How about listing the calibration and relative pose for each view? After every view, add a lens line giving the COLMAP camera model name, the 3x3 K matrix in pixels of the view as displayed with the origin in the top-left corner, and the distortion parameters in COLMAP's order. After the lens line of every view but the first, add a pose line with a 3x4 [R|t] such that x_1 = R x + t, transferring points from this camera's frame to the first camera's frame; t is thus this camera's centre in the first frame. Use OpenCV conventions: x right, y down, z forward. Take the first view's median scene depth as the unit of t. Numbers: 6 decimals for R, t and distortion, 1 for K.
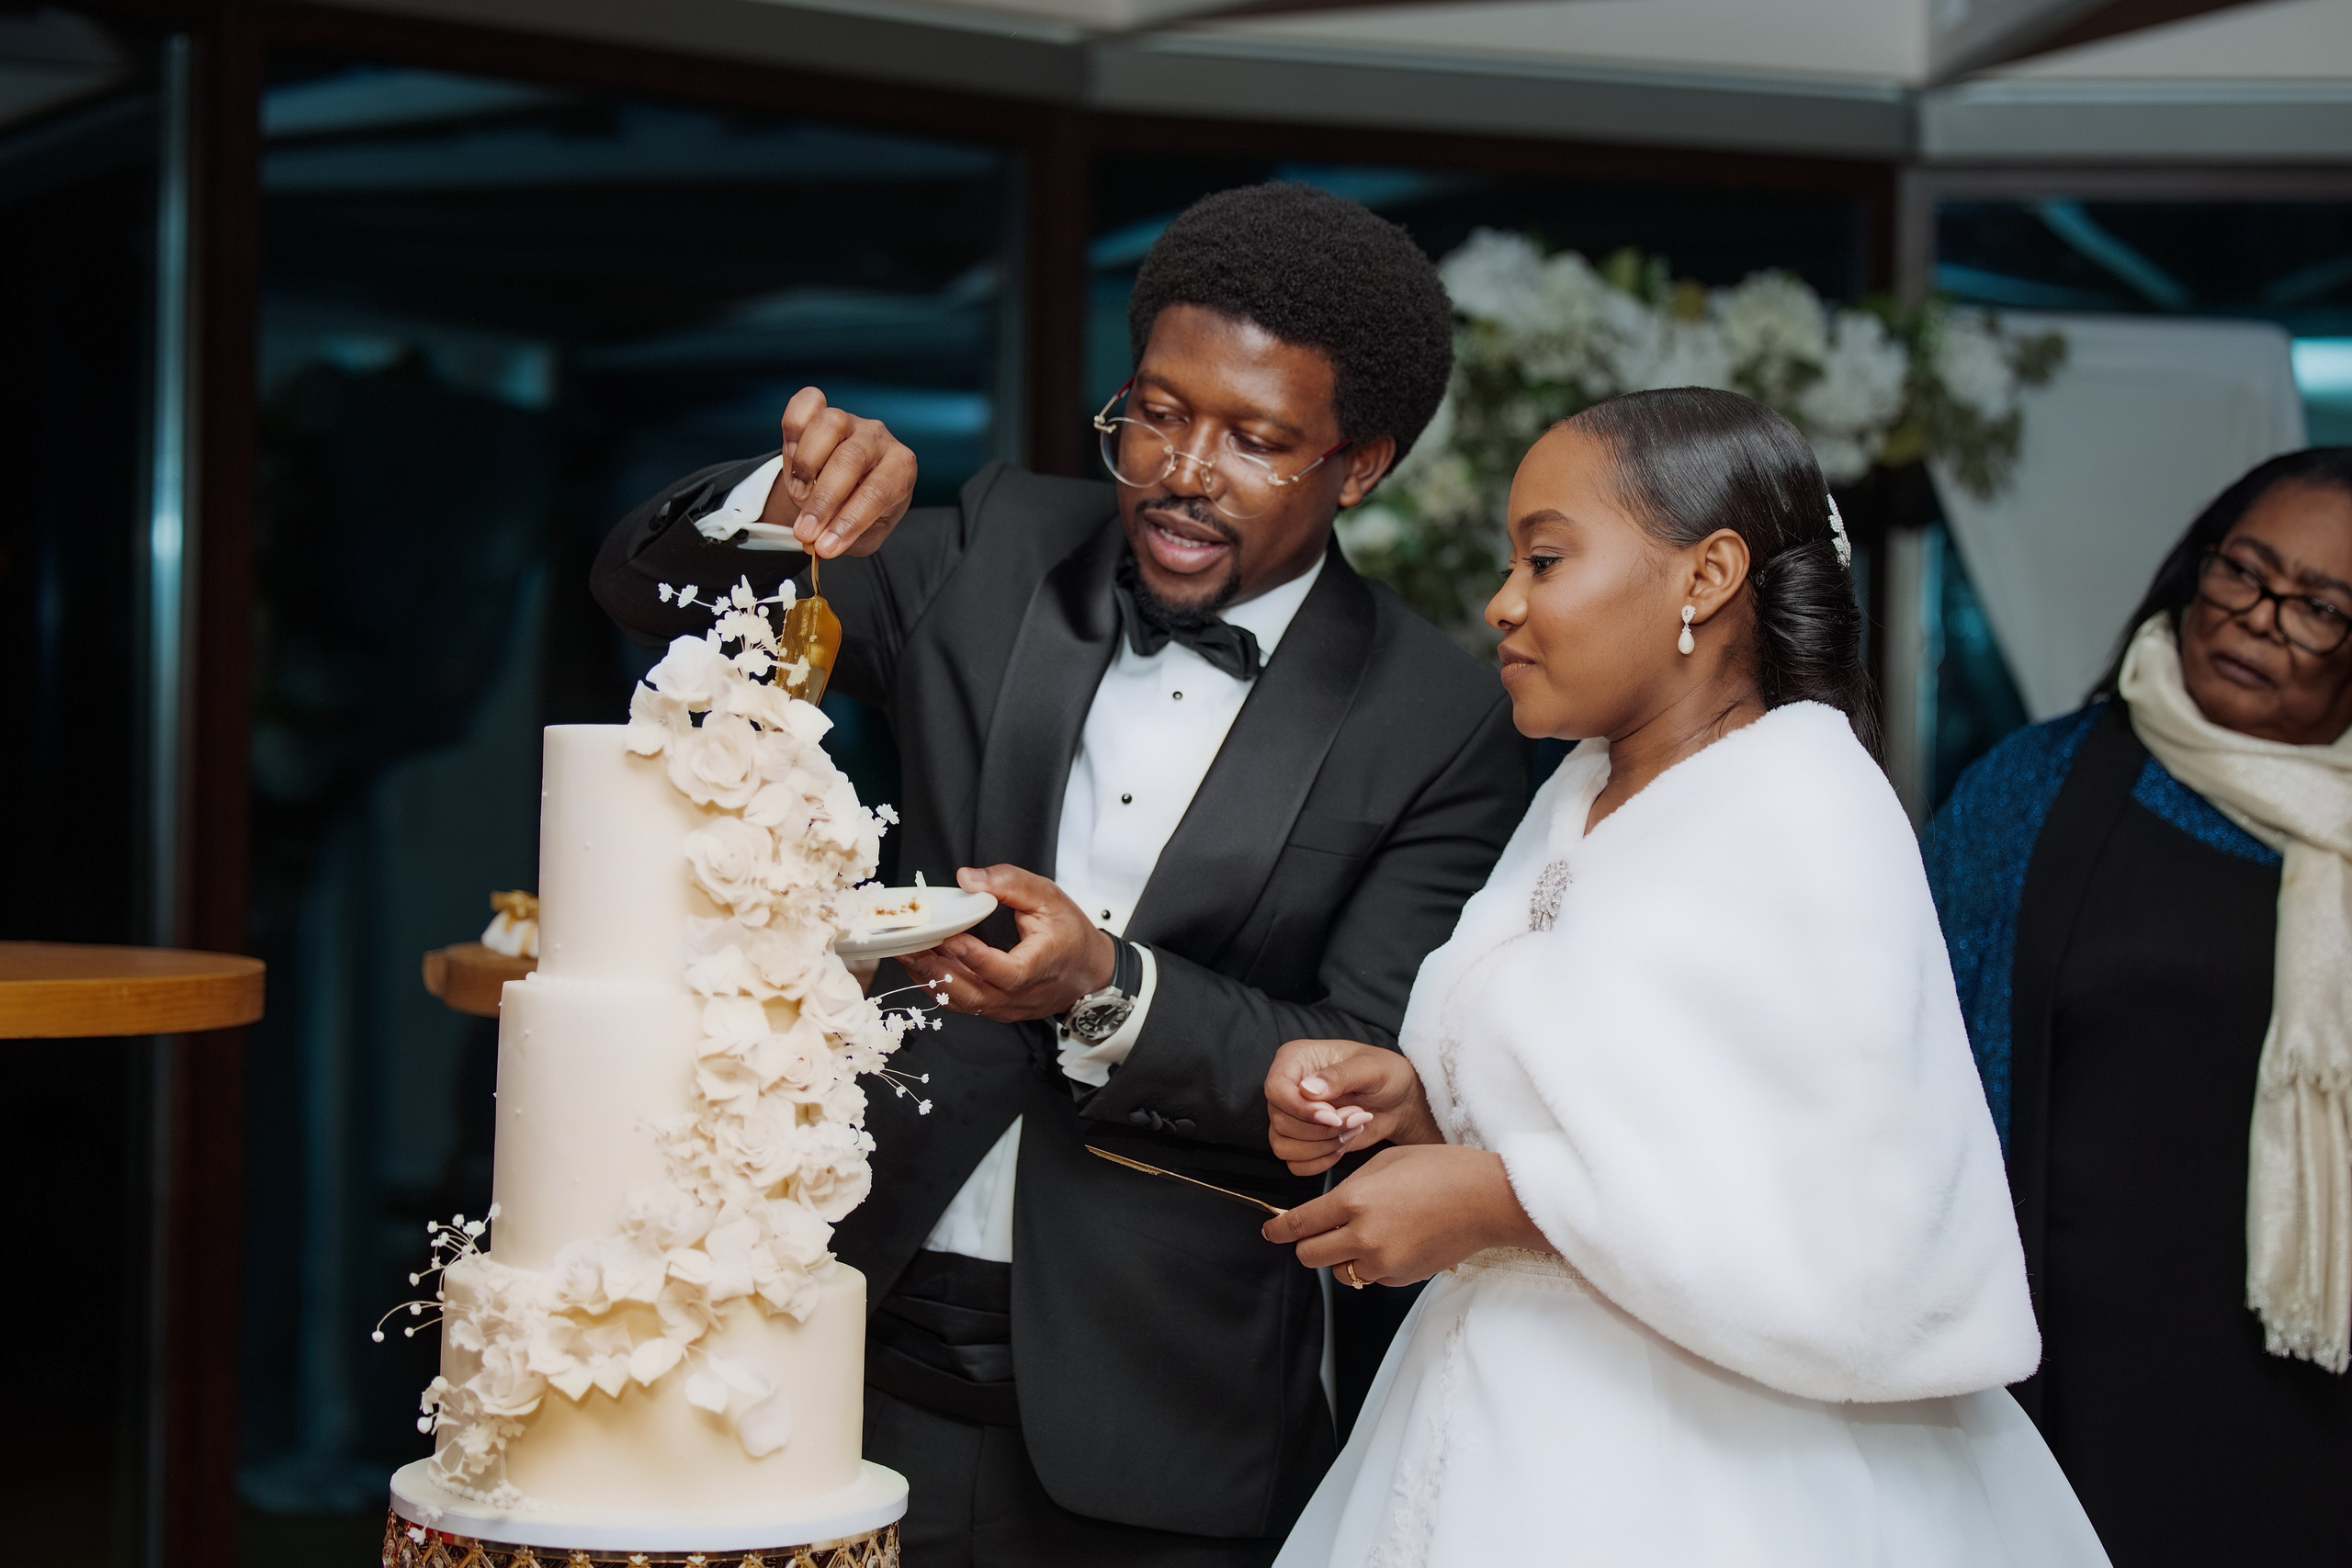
lens RADIAL K [[4738.2, 0, 1172.6], [0, 4738.2, 784.2], [0, 0, 1]] dist [0.006260, -0.066193]
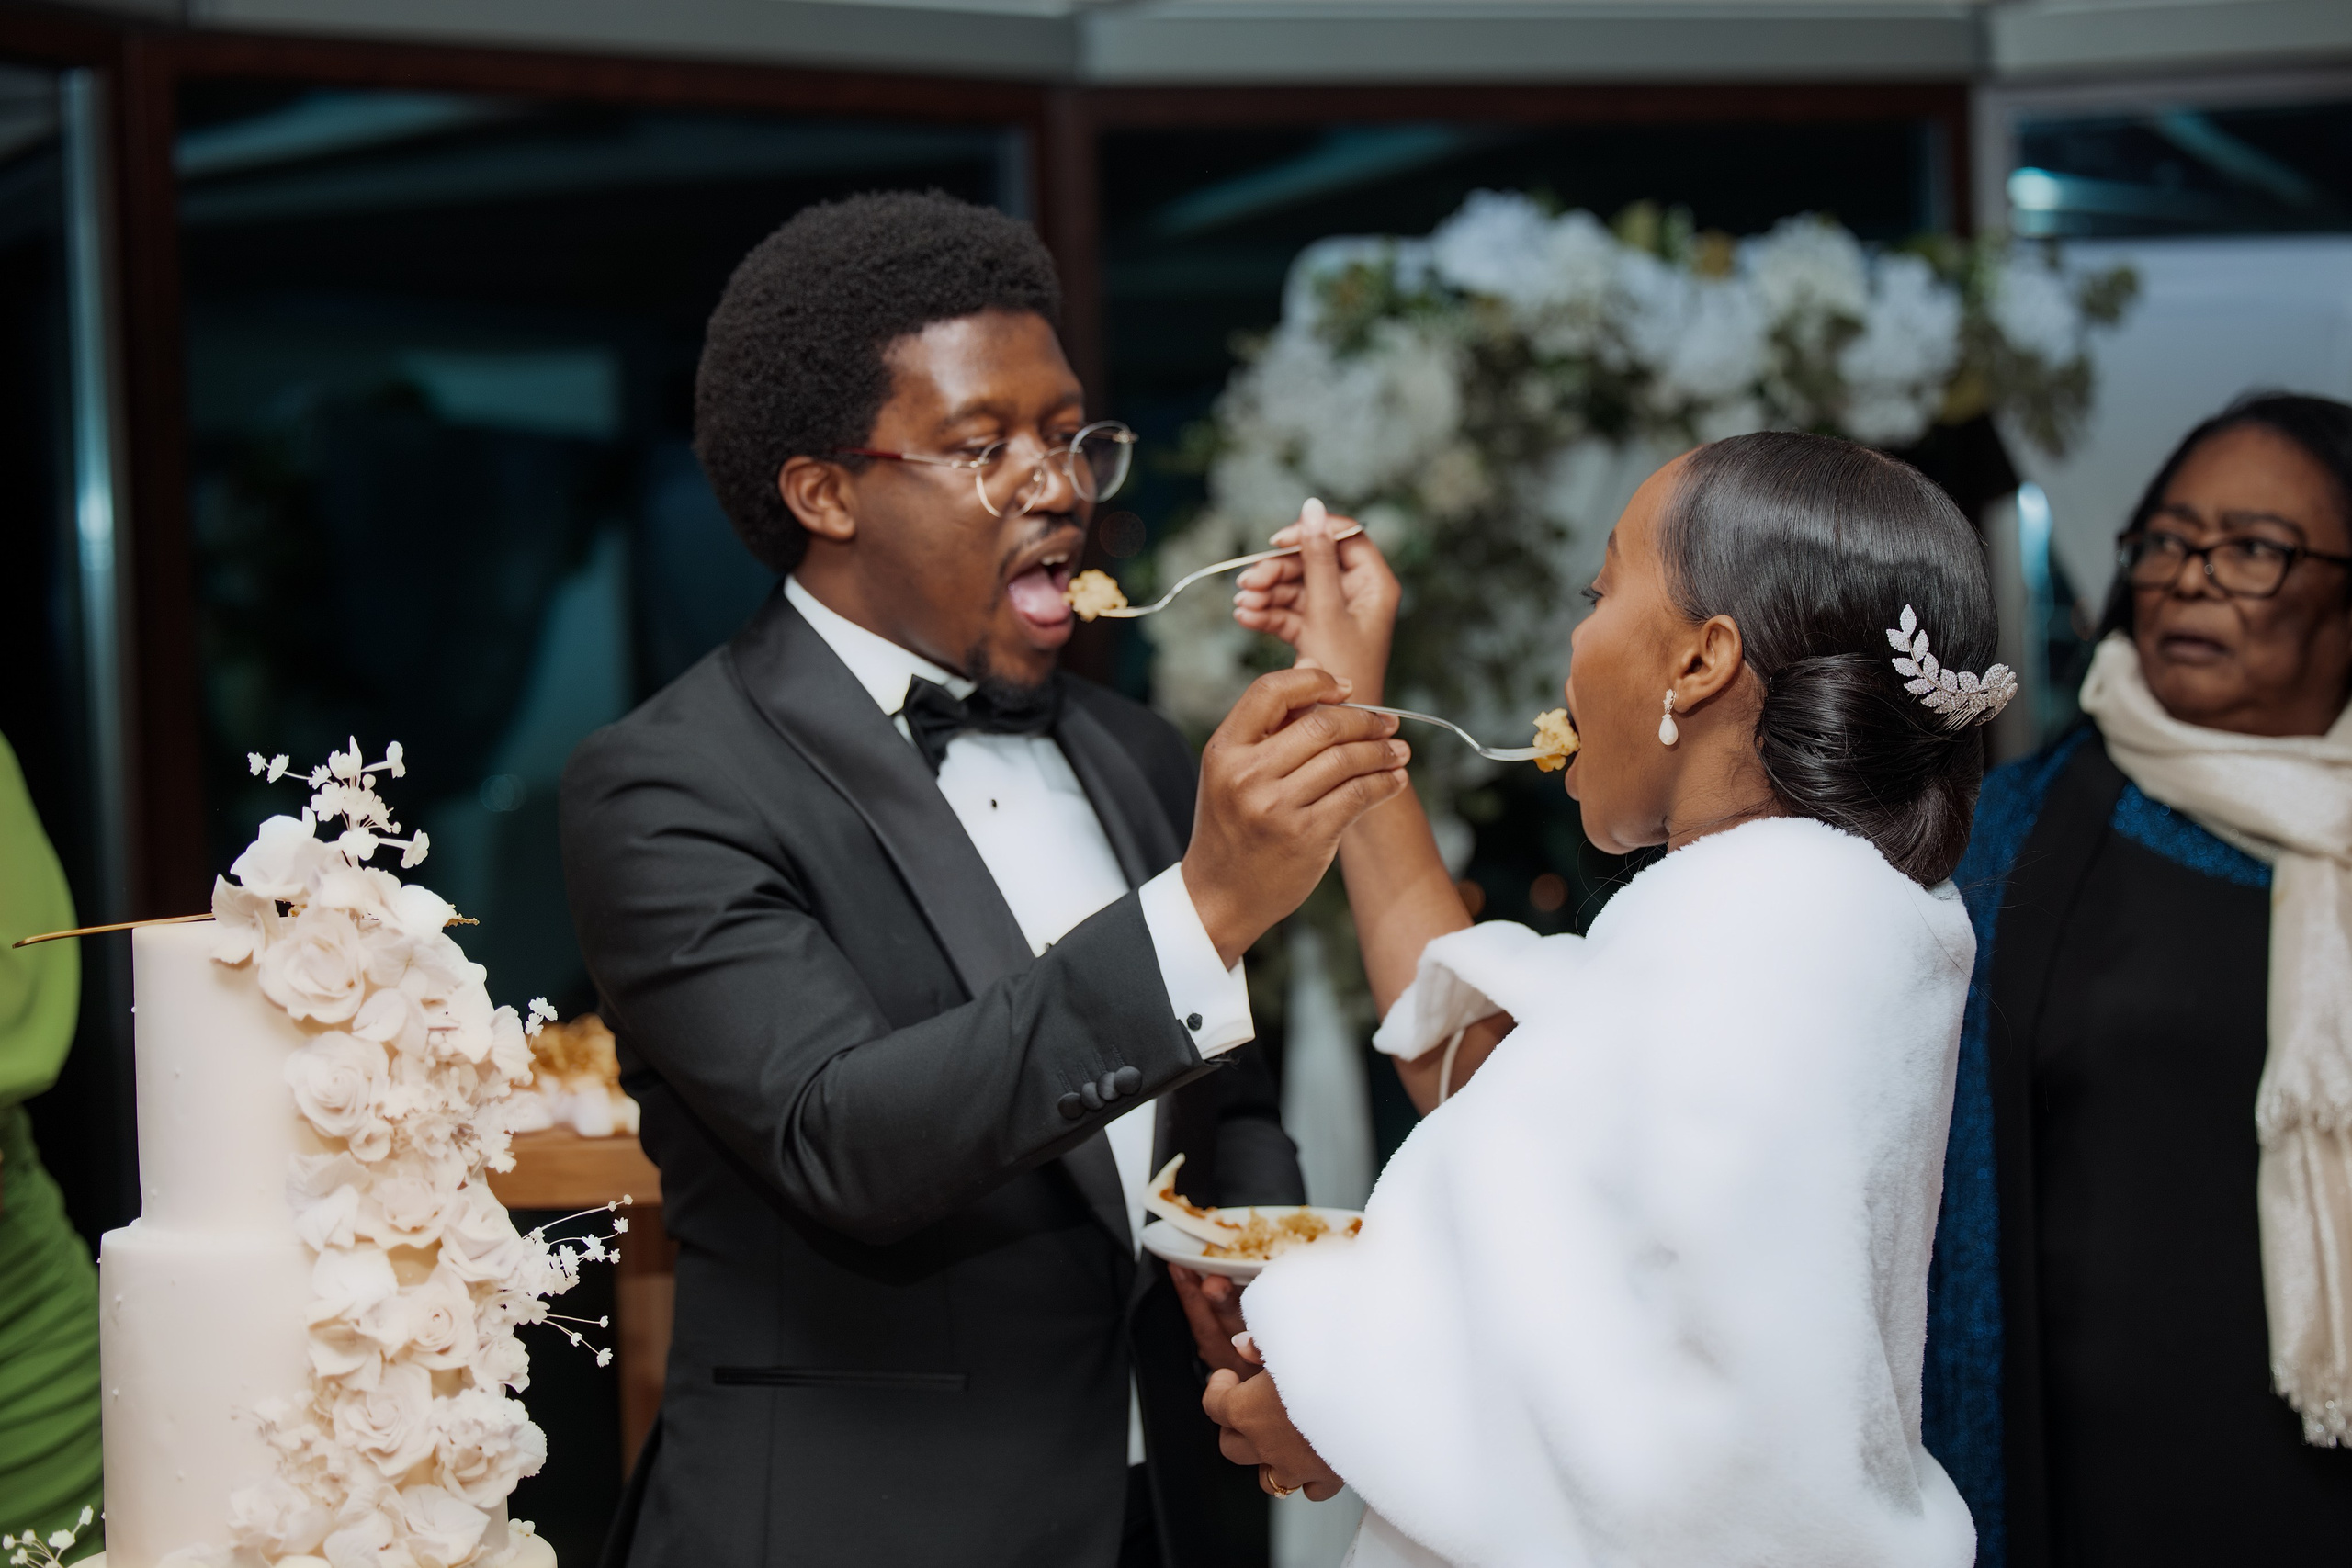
lens RADIAL K [[4738.2, 0, 1172.6], [0, 4738.2, 784.2], [0, 0, 1]] dist [0.006260, -0.066193]
pose [[0.997167, -0.057132, -0.048936, 0.095931], [0.057767, 0.998262, 0.011649, -0.037442], [0.048185, -0.014443, 0.998734, 0.171617]]
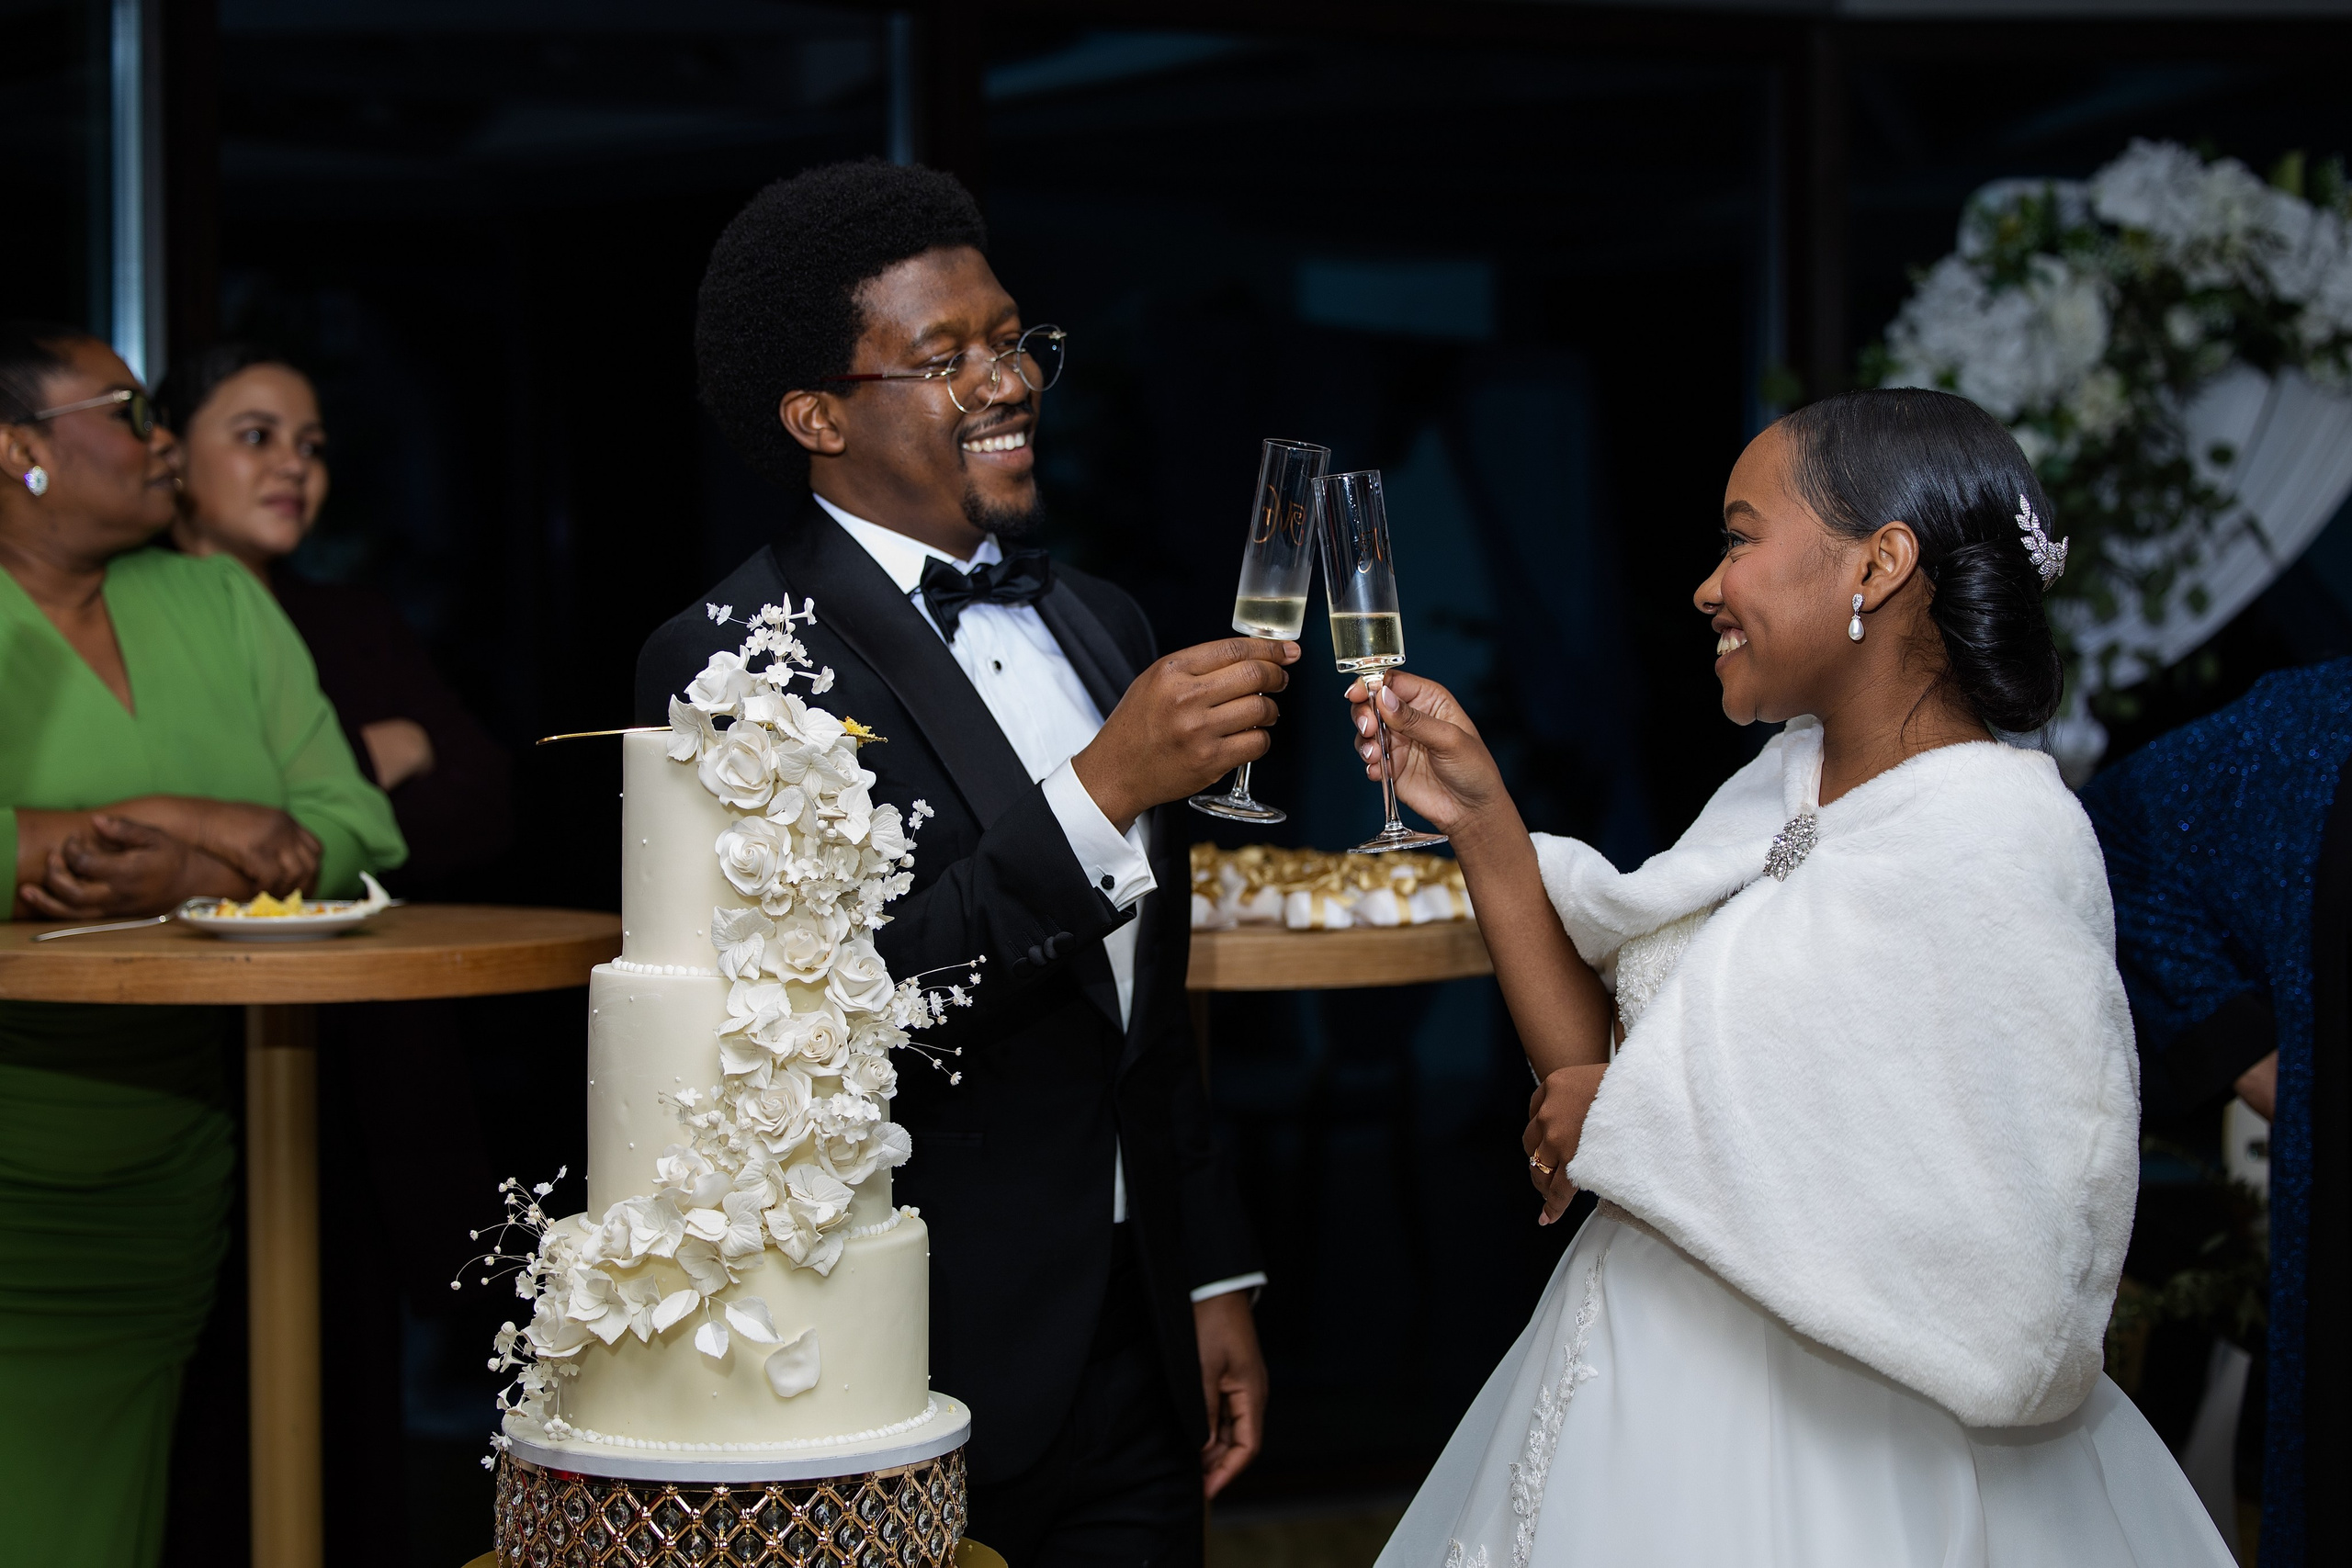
lens RADIAL K [[4820.9, 0, 1176.3], [0, 4820.9, 782.7], [0, 0, 1]] dist [0.020933, 0.034775]
pose [[0.964579, -0.014270, -0.263409, 0.292394], [0.021443, 0.999473, 0.024374, -0.025770], [0.262922, -0.029159, 0.964376, -0.051772]]
